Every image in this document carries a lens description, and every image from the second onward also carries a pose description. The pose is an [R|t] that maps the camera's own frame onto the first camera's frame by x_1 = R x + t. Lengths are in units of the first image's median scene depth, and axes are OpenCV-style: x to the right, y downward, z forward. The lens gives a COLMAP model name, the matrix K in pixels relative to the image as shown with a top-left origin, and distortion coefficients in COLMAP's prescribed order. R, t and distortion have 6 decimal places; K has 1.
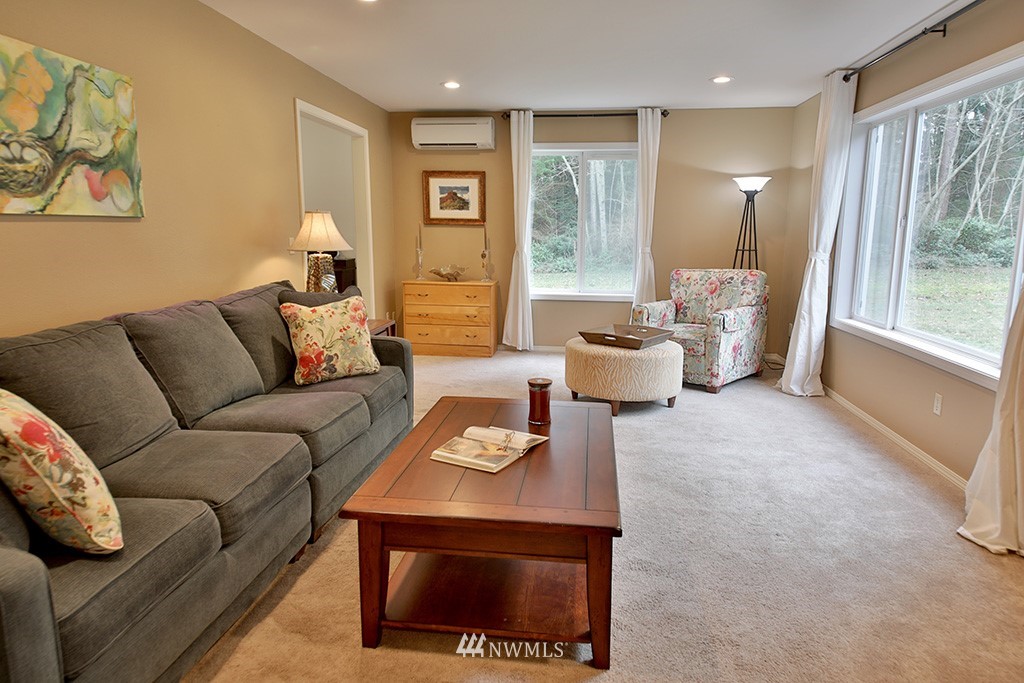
lens RADIAL K [[626.5, 0, 512.2], [0, 626.5, 341.7], [0, 0, 1]] dist [-0.007391, -0.003196]
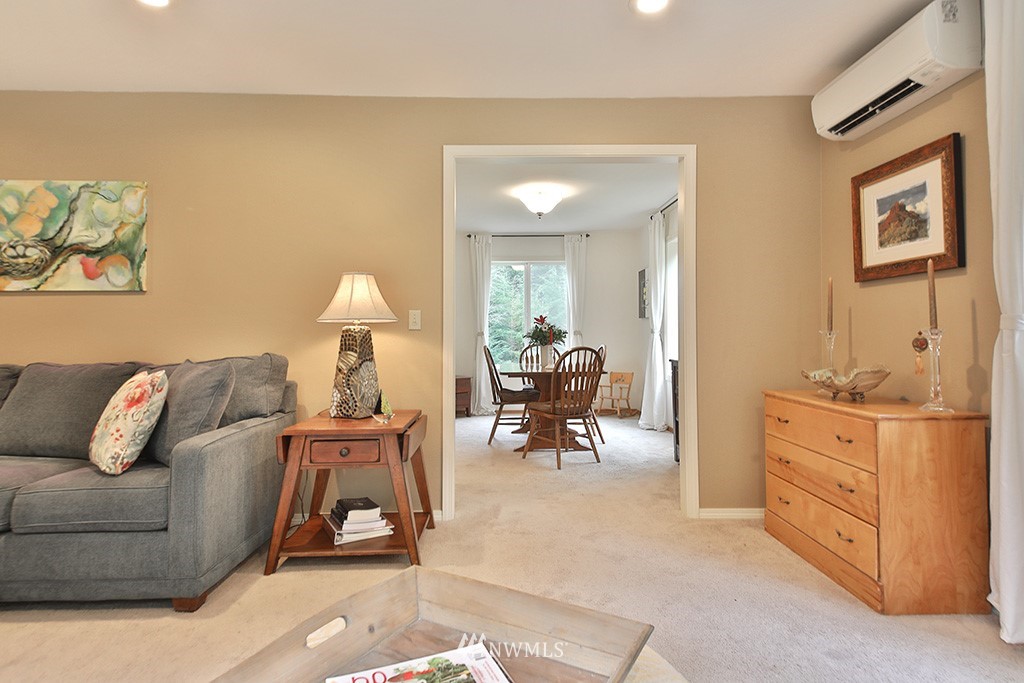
lens RADIAL K [[549.9, 0, 517.8], [0, 549.9, 322.2], [0, 0, 1]] dist [0.033365, 0.000366]
pose [[0.148676, -0.033979, -0.988302, 0.684774], [-0.166538, 0.984275, -0.058894, -0.229852], [0.974762, 0.173346, 0.140680, 1.832981]]
